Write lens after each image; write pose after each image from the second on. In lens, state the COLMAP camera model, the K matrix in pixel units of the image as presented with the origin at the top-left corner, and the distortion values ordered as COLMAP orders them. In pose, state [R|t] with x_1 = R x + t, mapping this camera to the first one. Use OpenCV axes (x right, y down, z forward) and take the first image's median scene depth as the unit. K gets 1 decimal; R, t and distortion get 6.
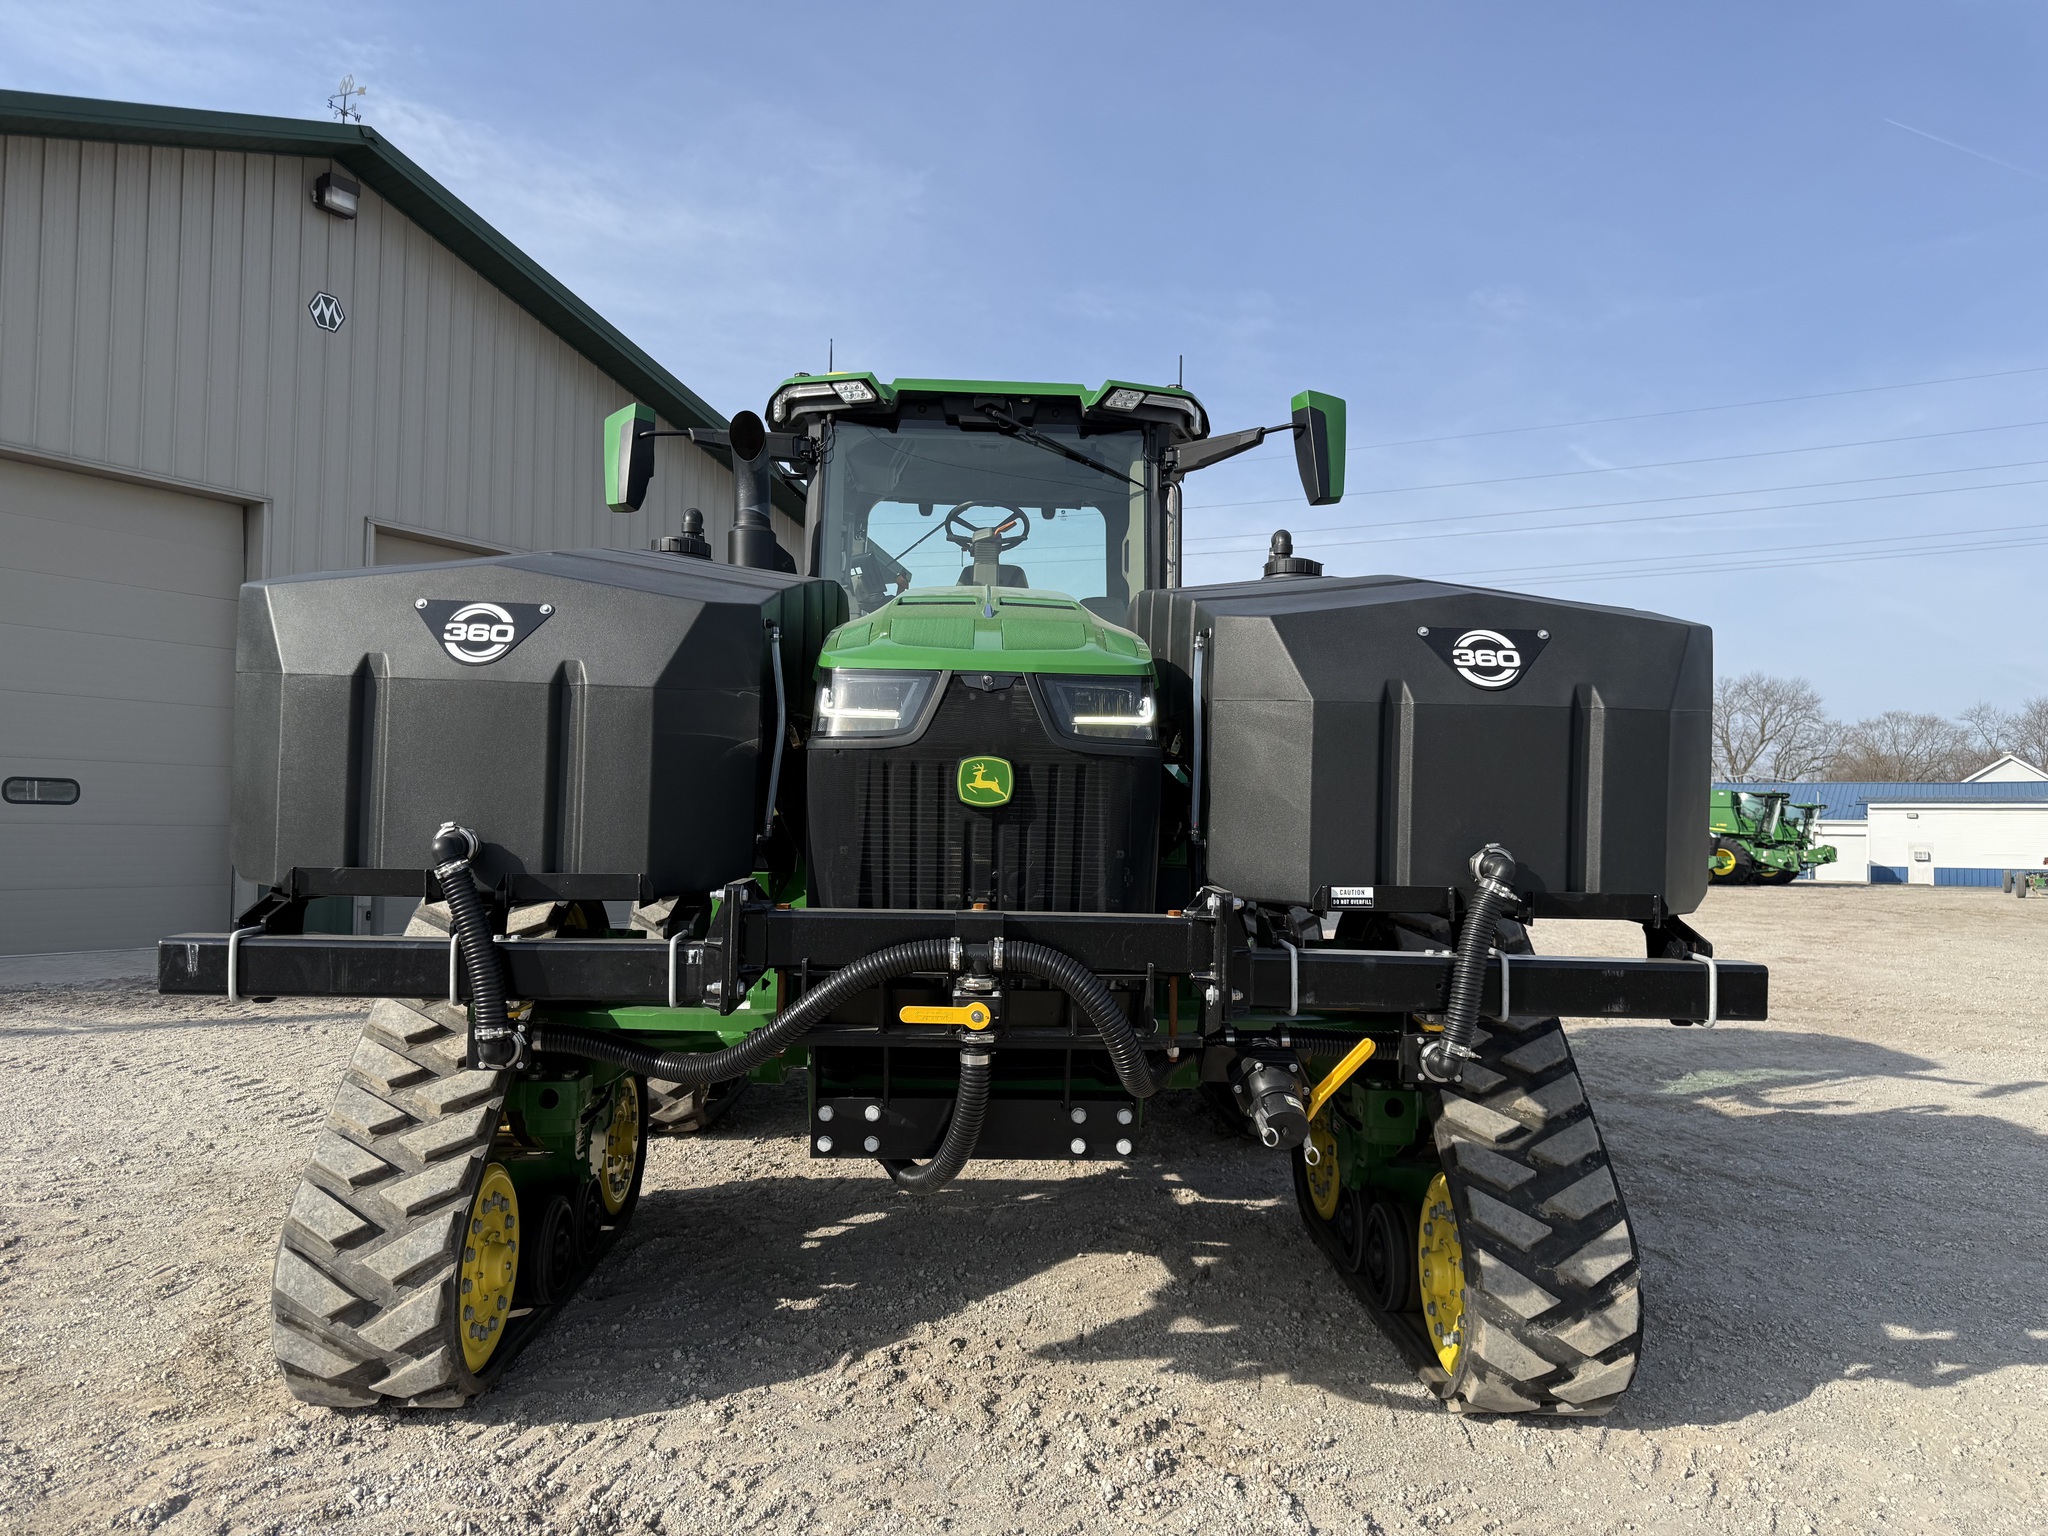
lens RADIAL K [[1435.8, 0, 1024.0], [0, 1435.8, 757.5], [0, 0, 1]] dist [0.067205, -0.074466]
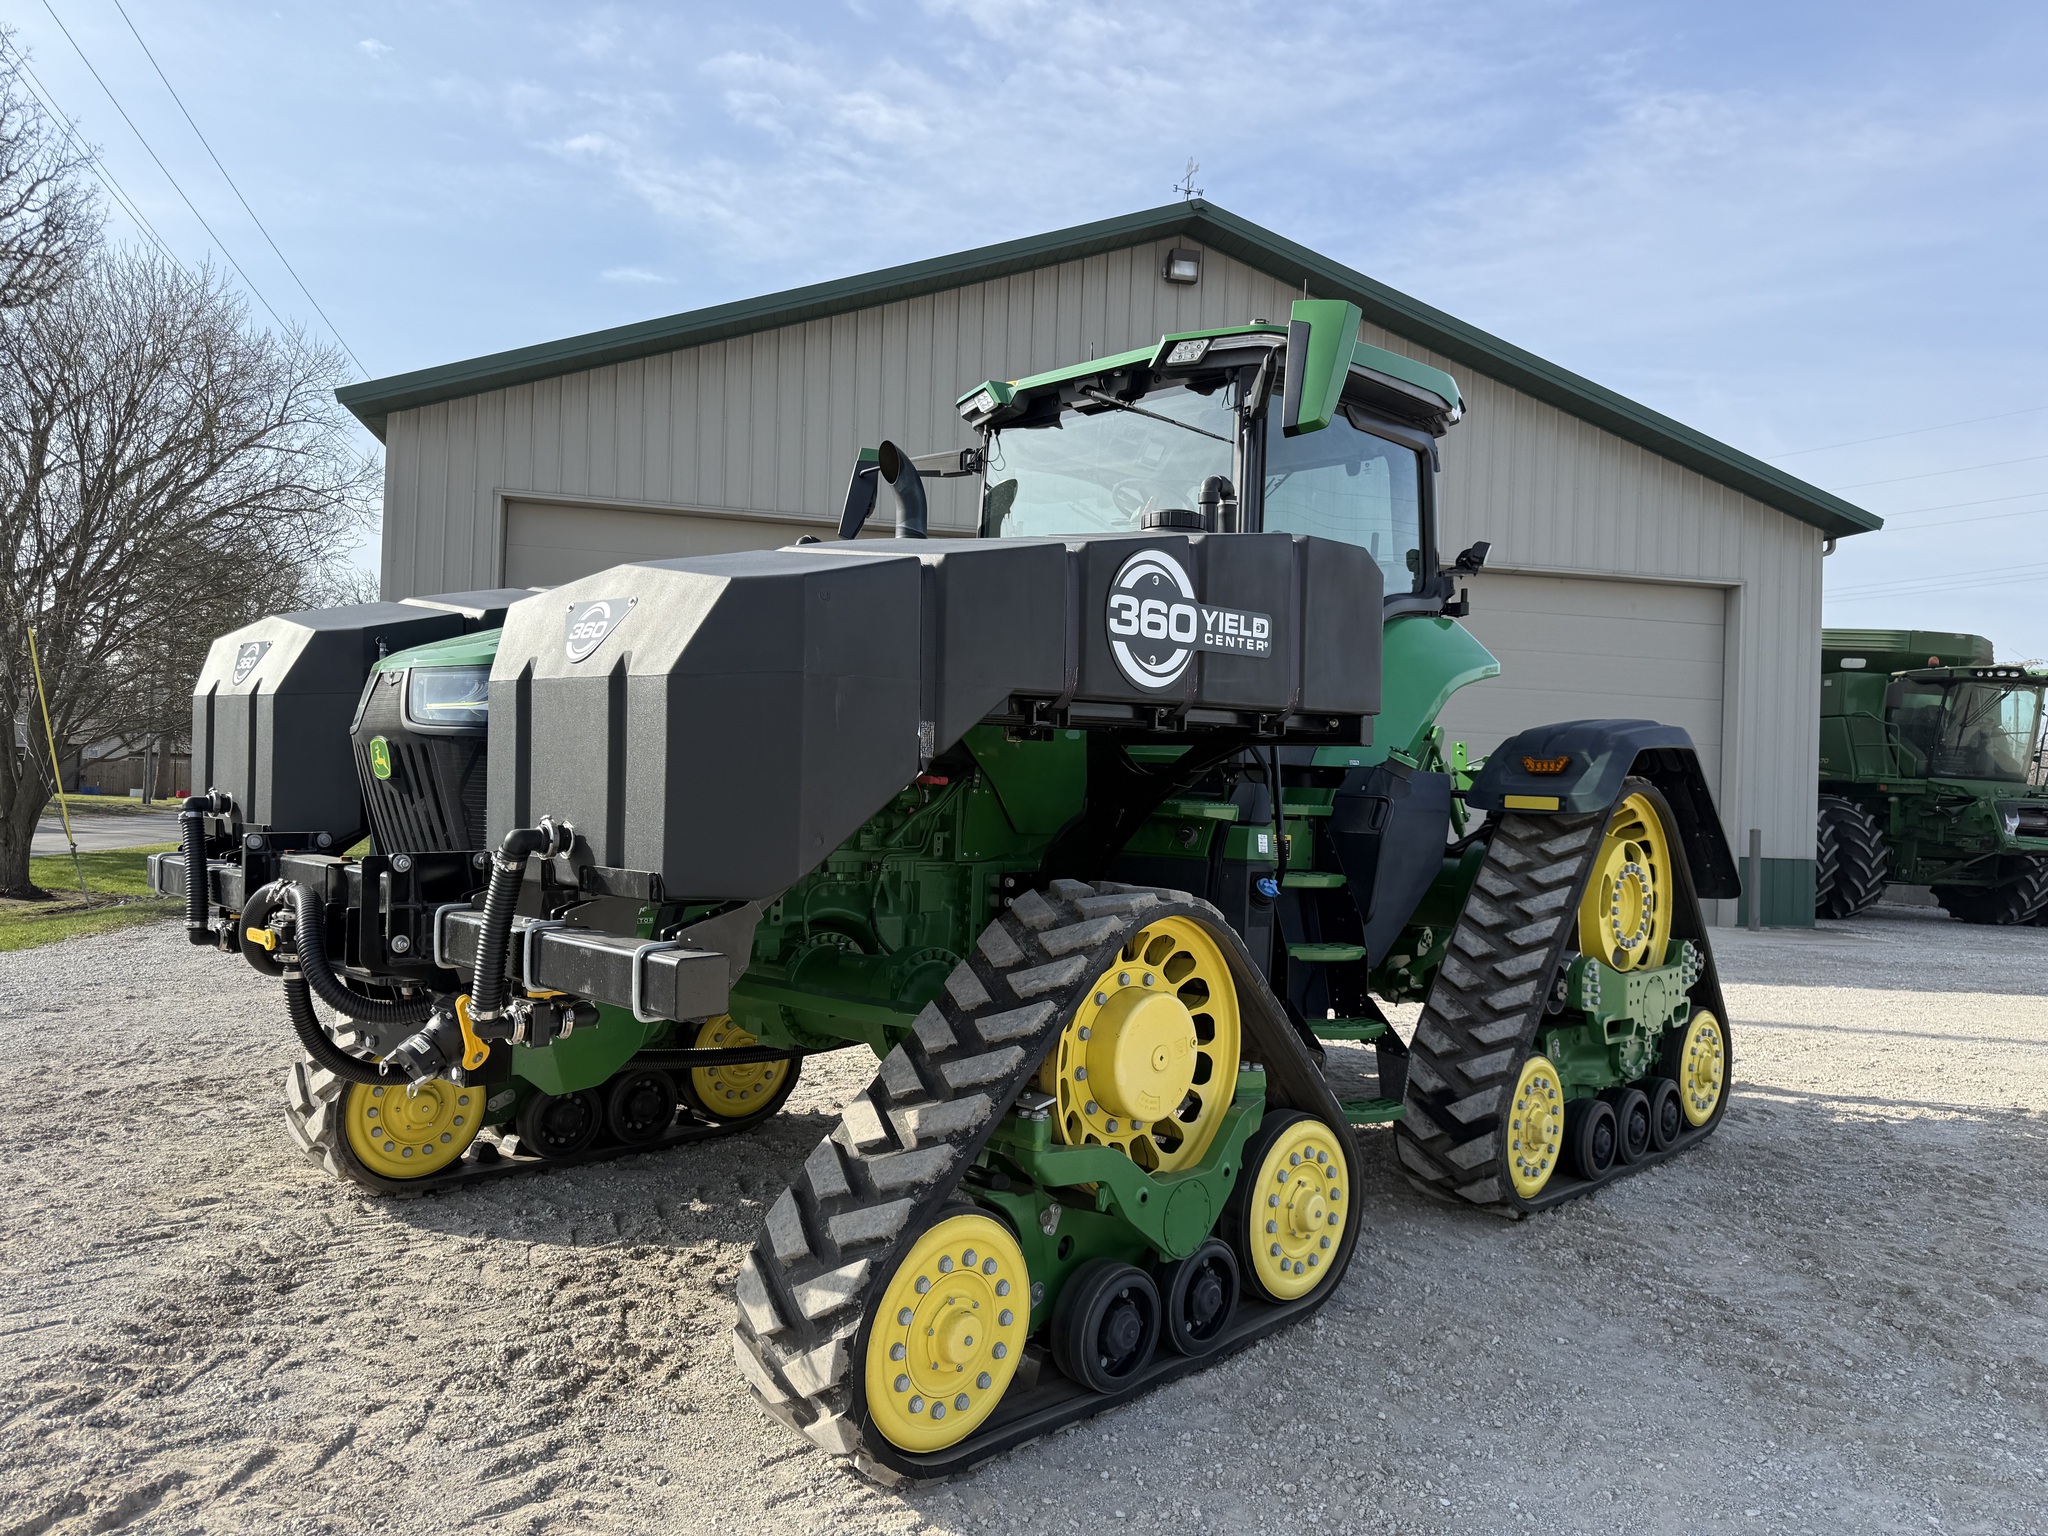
lens RADIAL K [[1435.8, 0, 1024.0], [0, 1435.8, 757.5], [0, 0, 1]] dist [0.067205, -0.074466]
pose [[0.695416, -0.011543, -0.718515, 0.263431], [0.013358, 0.999906, -0.003136, 0.005507], [0.718483, -0.007417, 0.695505, 0.110899]]
